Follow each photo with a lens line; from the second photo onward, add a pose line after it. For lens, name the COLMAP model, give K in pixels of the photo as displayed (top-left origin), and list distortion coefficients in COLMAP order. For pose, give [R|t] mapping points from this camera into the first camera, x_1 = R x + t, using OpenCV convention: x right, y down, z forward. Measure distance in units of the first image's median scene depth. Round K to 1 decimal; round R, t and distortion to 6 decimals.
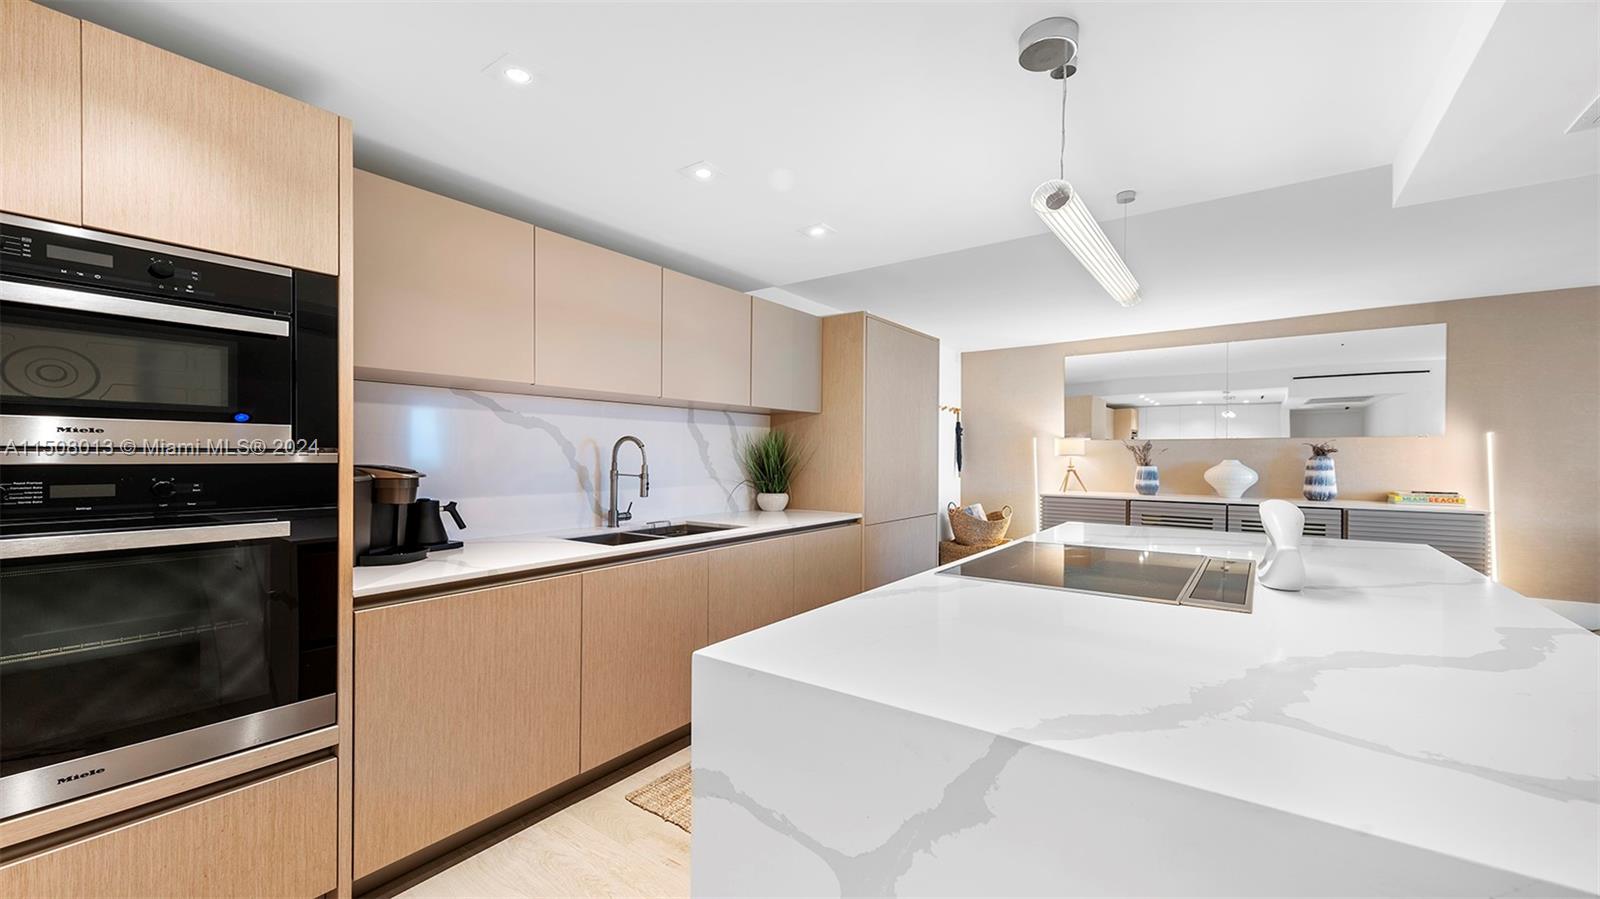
lens RADIAL K [[623.8, 0, 789.5], [0, 623.8, 459.0], [0, 0, 1]] dist [-0.001240, -0.000214]
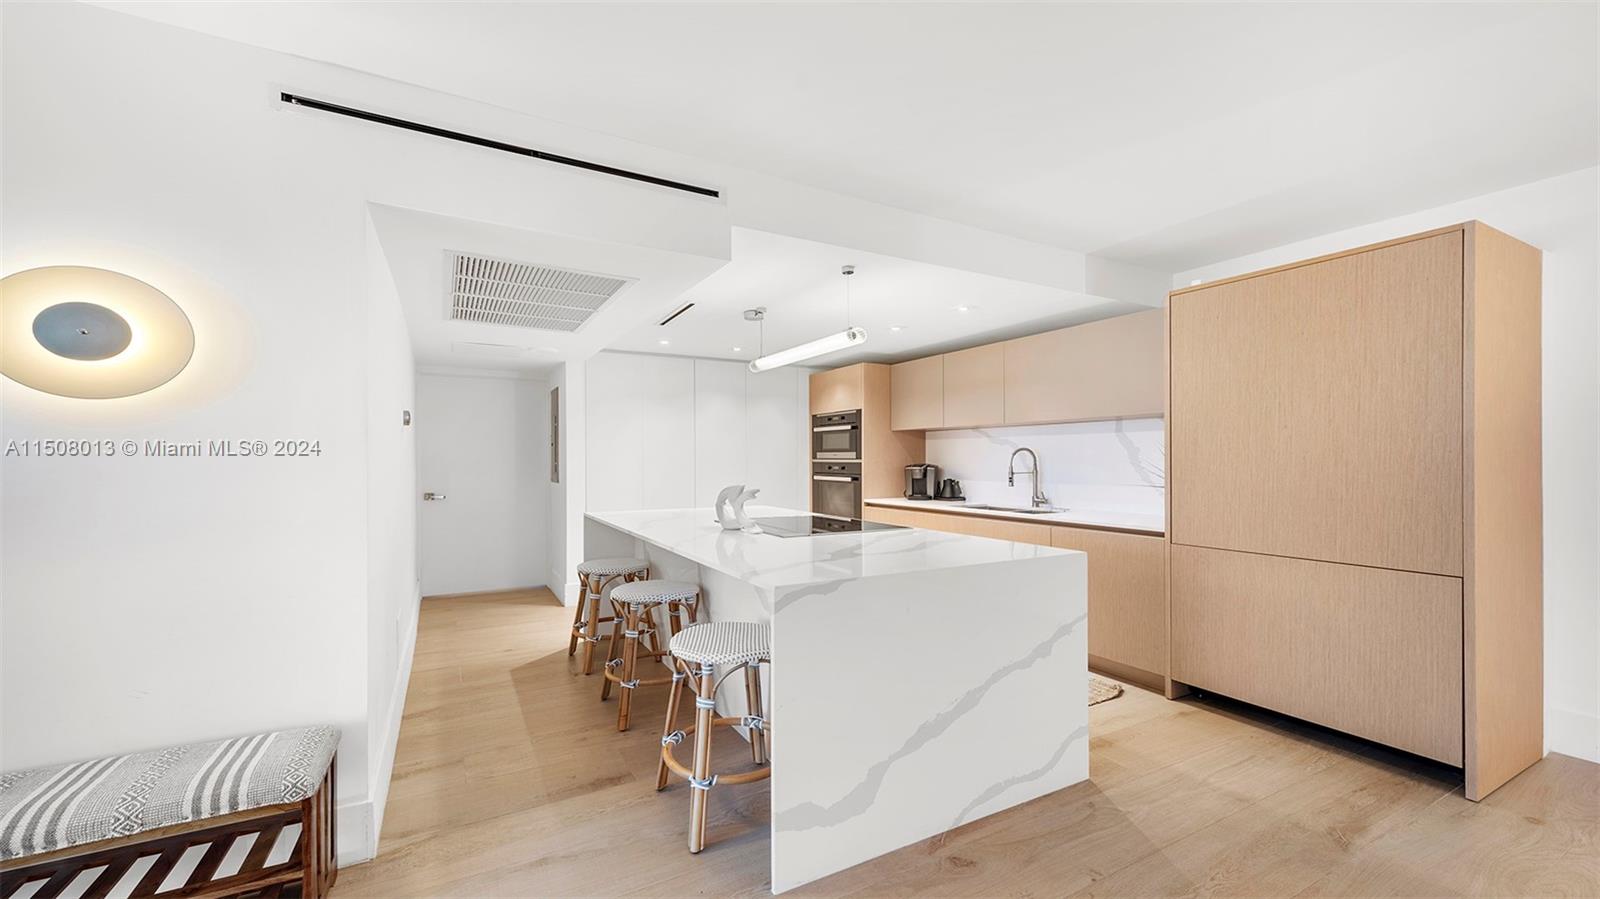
lens RADIAL K [[623.8, 0, 789.5], [0, 623.8, 459.0], [0, 0, 1]] dist [-0.001240, -0.000214]
pose [[-0.408156, -0.001602, -0.912911, 1.371825], [-0.004096, 0.999992, 0.000076, -0.006136], [0.912903, 0.003771, -0.408159, 1.076386]]
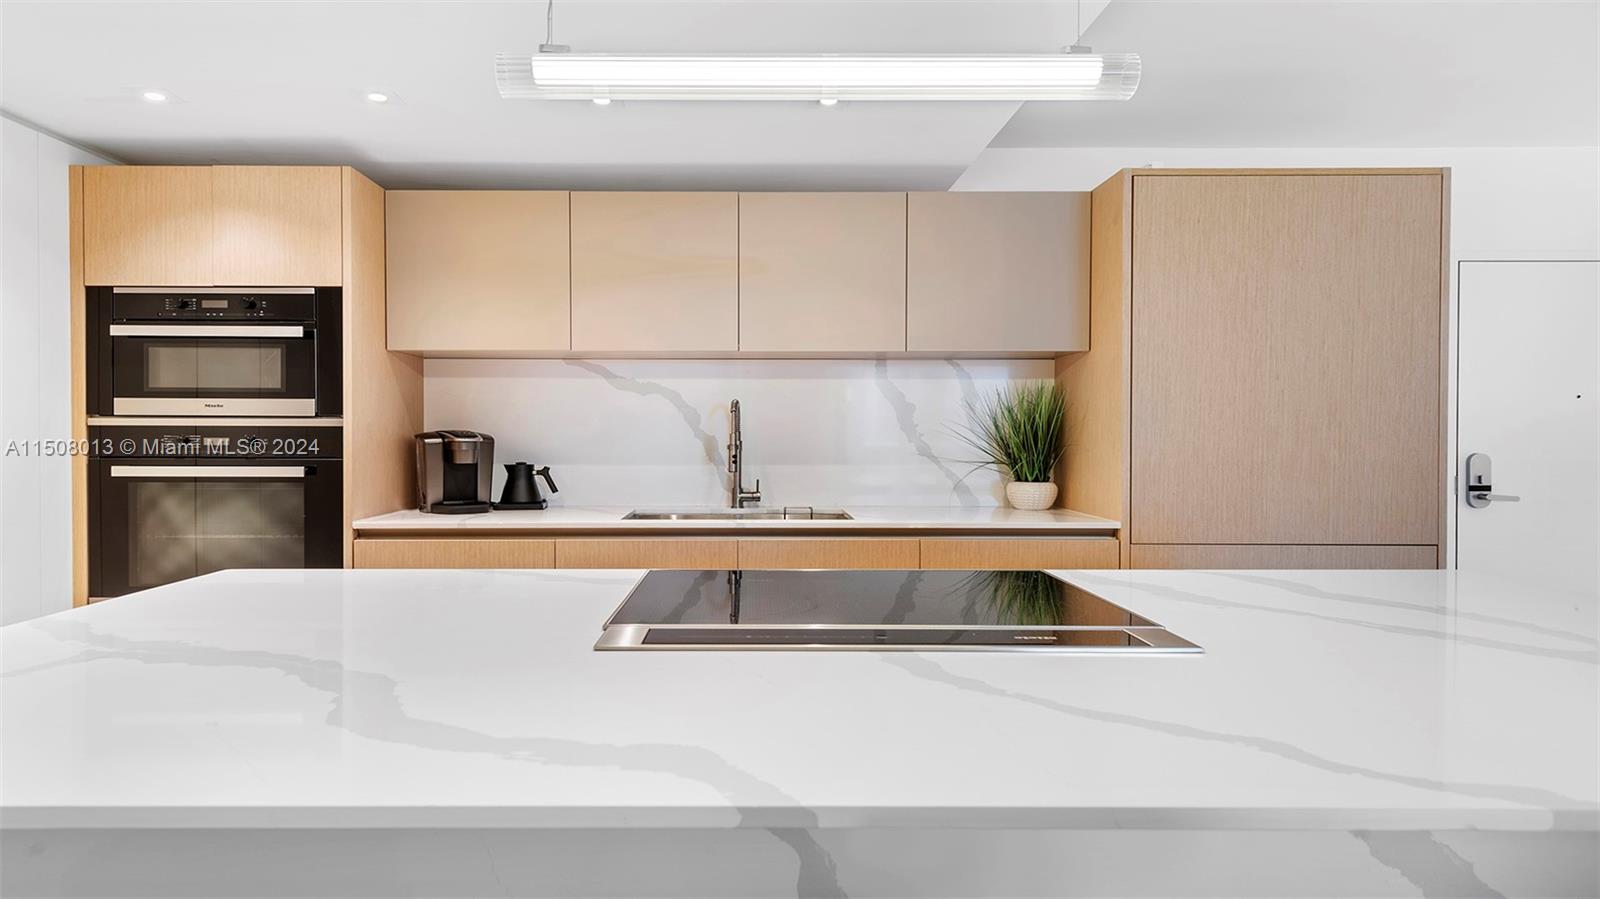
lens RADIAL K [[986.3, 0, 768.4], [0, 986.3, 449.5], [0, 0, 1]] dist [0.035368, -0.001824]
pose [[0.601960, 0.010924, -0.798451, 0.810458], [-0.004388, 0.999937, 0.010372, 0.016142], [0.798514, -0.002740, 0.601970, 0.231810]]
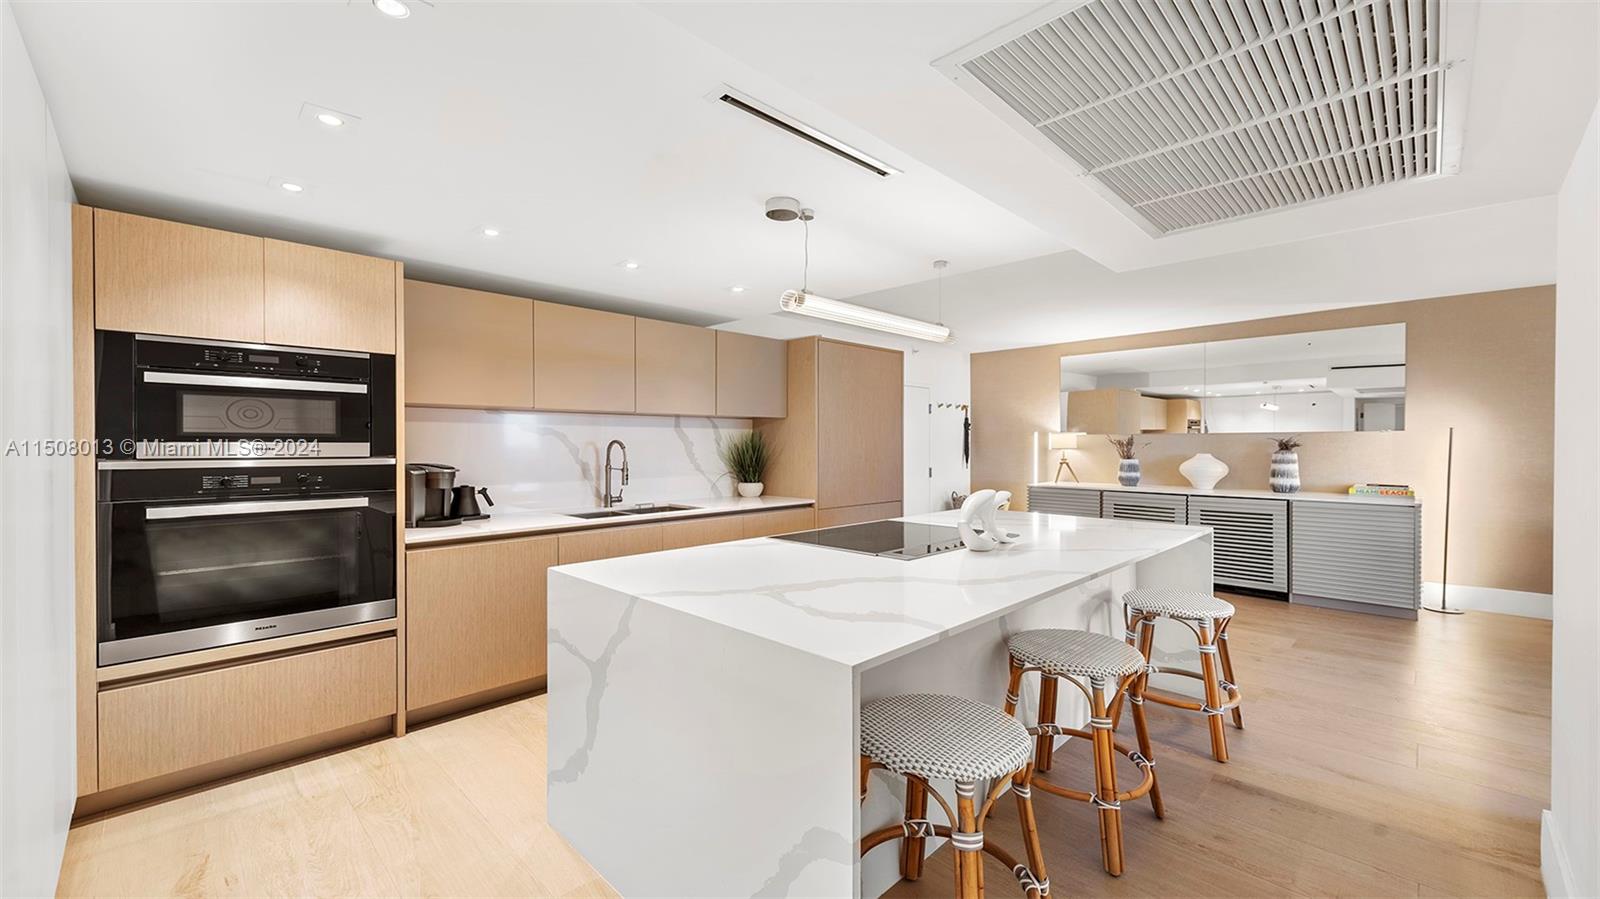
lens RADIAL K [[625.9, 0, 800.0], [0, 625.9, 449.5], [0, 0, 1]] dist [0.000469, 0.000056]
pose [[0.990128, -0.001946, -0.140151, 0.321485], [0.002398, 0.999992, 0.003056, -0.019161], [0.140144, -0.003362, 0.990125, -0.285164]]
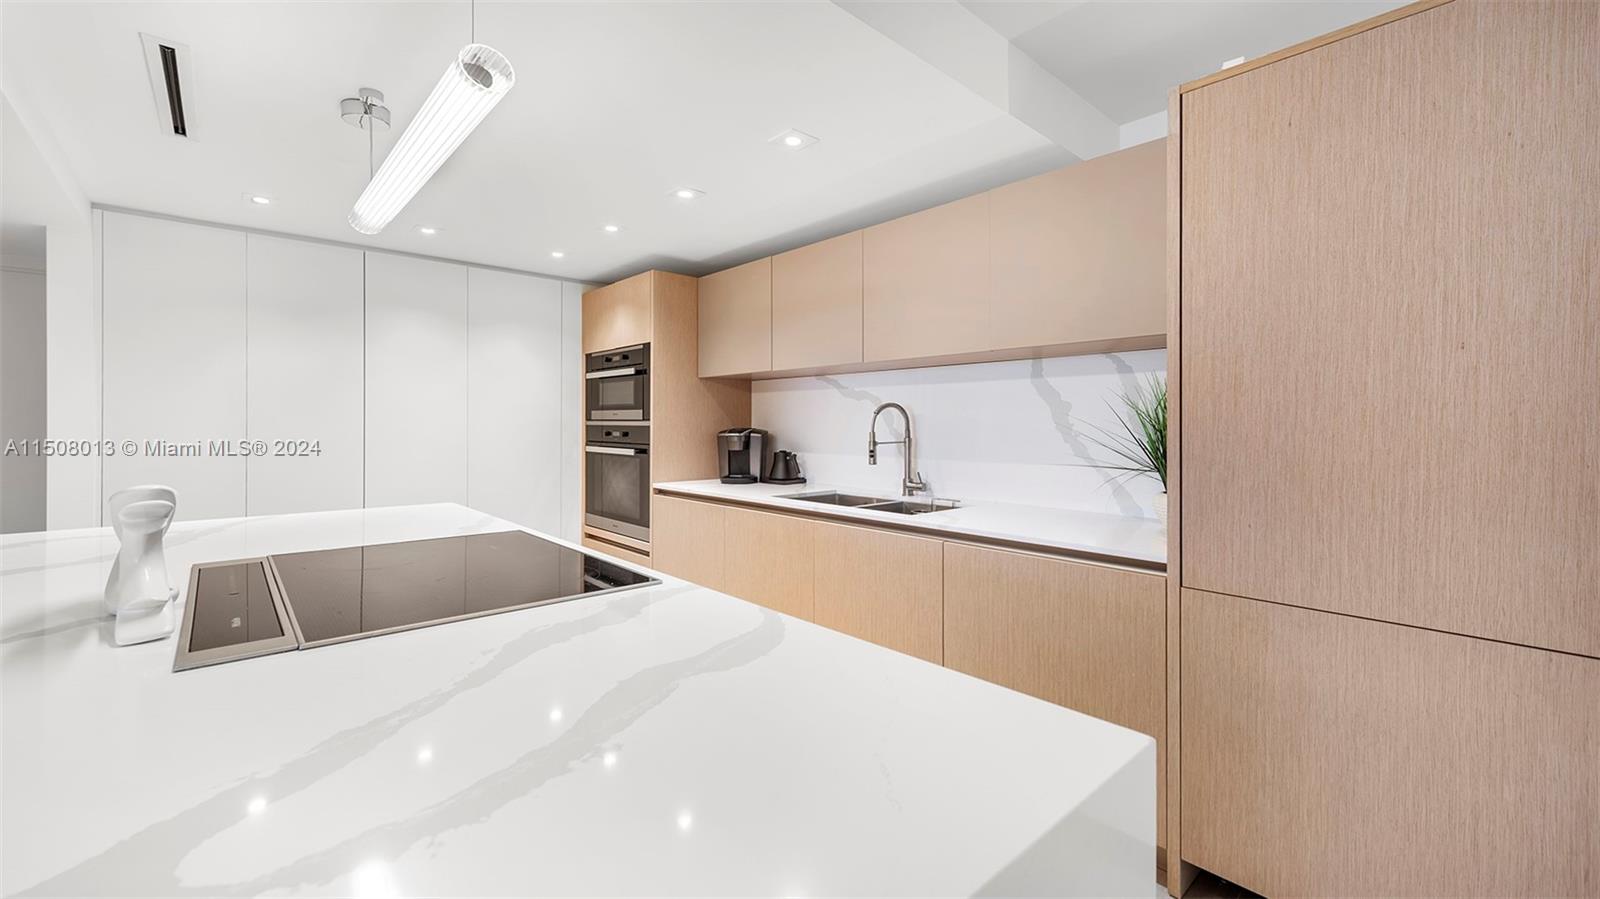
lens RADIAL K [[646.8, 0, 789.8], [0, 646.8, 422.7], [0, 0, 1]] dist [0.001203, 0.000036]
pose [[-0.194890, -0.004197, -0.980816, 0.758253], [-0.007798, 0.999966, -0.002730, -0.001117], [0.980794, 0.007116, -0.194916, 1.018112]]
